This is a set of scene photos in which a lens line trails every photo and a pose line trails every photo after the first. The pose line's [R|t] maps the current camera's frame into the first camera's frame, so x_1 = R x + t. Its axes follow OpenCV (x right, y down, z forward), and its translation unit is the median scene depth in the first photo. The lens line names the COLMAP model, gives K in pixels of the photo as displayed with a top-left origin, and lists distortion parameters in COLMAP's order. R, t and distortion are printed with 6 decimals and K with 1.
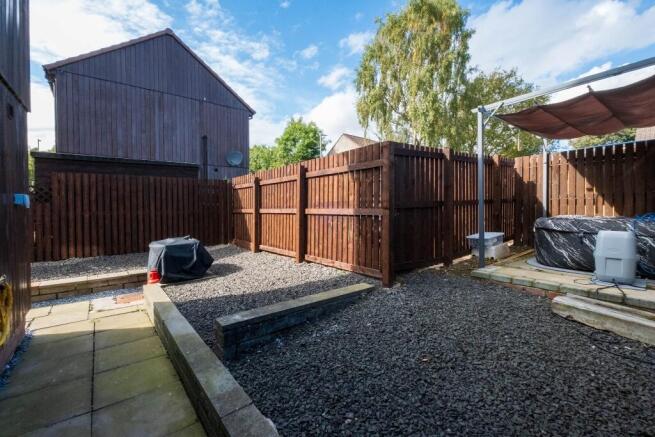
lens RADIAL K [[284.5, 0, 327.5], [0, 284.5, 218.5], [0, 0, 1]] dist [0.002933, 0.000241]
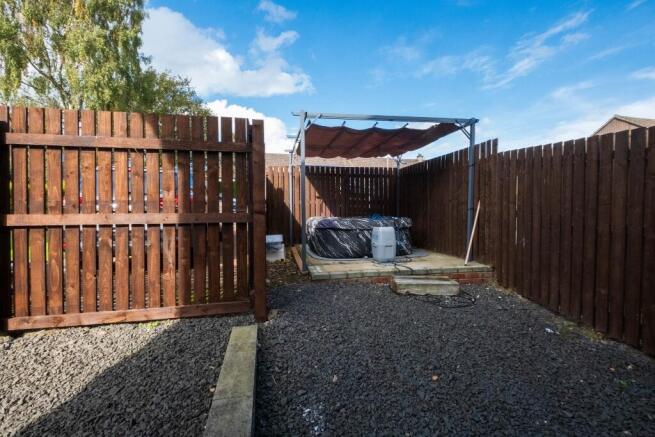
lens RADIAL K [[284.5, 0, 327.5], [0, 284.5, 218.5], [0, 0, 1]] dist [0.002933, 0.000241]
pose [[0.442433, -0.025883, 0.896428, -0.279687], [0.037345, 0.999248, 0.010420, -0.016553], [-0.896023, 0.028867, 0.443067, 0.403756]]
